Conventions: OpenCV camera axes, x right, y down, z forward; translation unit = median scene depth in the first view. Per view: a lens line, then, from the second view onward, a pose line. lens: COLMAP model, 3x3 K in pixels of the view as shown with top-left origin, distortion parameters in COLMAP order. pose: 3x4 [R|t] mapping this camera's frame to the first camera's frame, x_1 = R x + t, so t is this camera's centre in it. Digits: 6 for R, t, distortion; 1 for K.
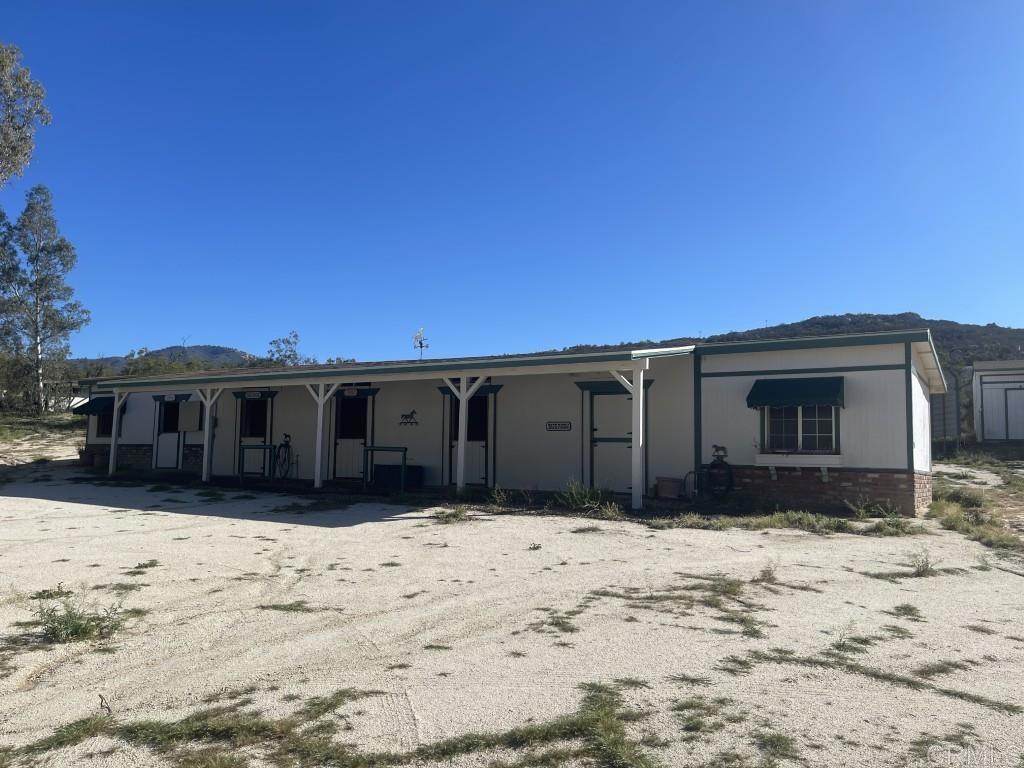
lens RADIAL K [[756.1, 0, 514.4], [0, 756.1, 380.2], [0, 0, 1]] dist [0.091343, -0.136063]
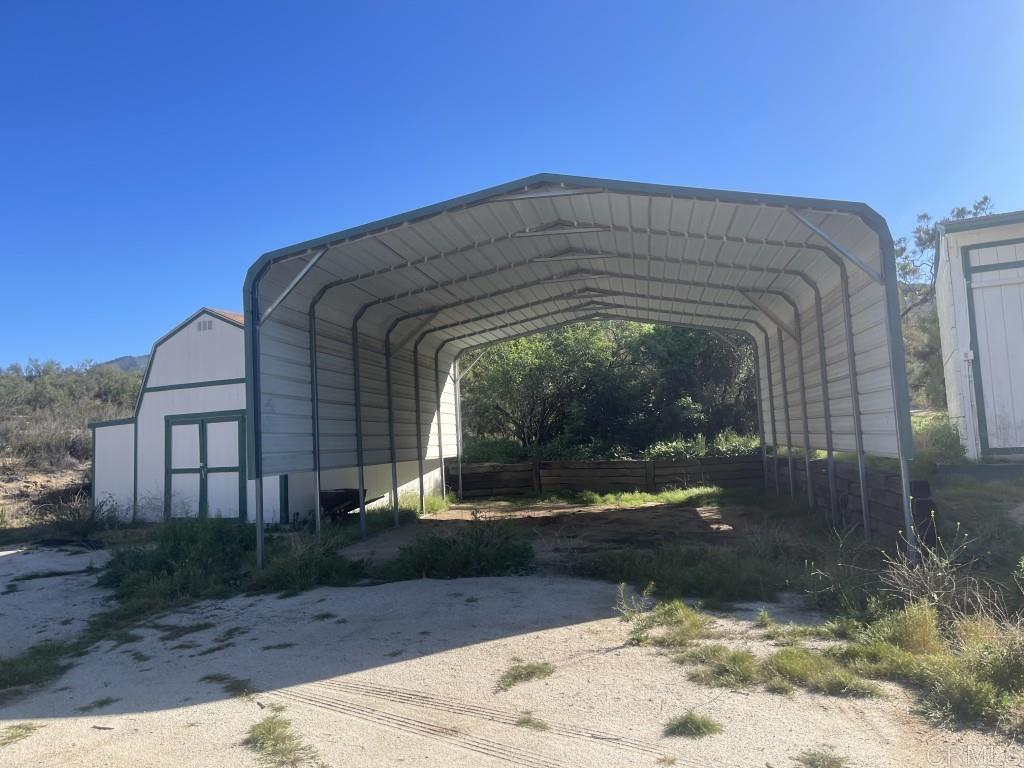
lens RADIAL K [[756.1, 0, 514.4], [0, 756.1, 380.2], [0, 0, 1]] dist [0.091343, -0.136063]
pose [[0.996960, -0.060817, 0.048695, 0.396013], [0.060204, 0.998088, 0.013963, 0.032125], [-0.049451, -0.010989, 0.998716, 0.679183]]
